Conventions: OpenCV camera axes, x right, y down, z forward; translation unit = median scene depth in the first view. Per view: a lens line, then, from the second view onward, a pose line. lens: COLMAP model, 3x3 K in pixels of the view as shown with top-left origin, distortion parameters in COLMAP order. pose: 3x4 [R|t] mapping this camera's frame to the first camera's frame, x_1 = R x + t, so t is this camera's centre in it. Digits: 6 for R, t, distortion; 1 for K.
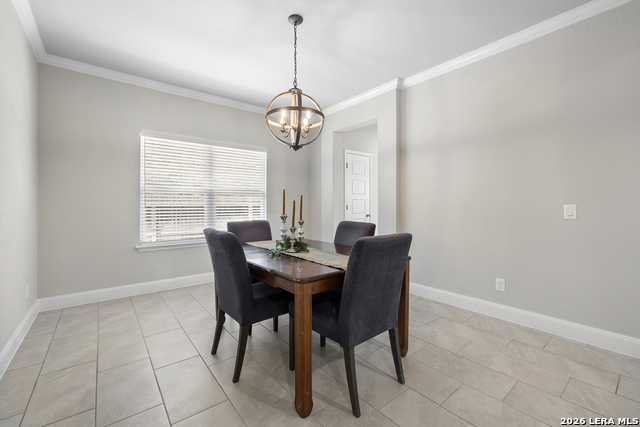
lens RADIAL K [[273.2, 0, 320.3], [0, 273.2, 210.3], [0, 0, 1]] dist [-0.000271, 0.000407]
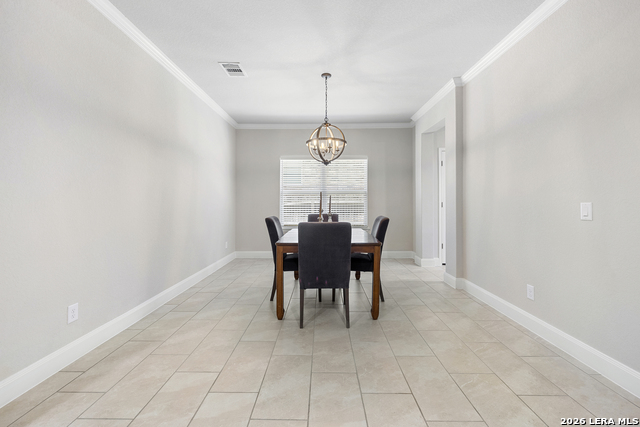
lens RADIAL K [[273.2, 0, 319.7], [0, 273.2, 209.5], [0, 0, 1]] dist [-0.000271, 0.000407]
pose [[0.772804, 0.015881, -0.634446, 0.771907], [-0.011485, 0.999873, 0.011039, 0.000921], [0.634541, -0.001244, 0.772888, -0.140901]]
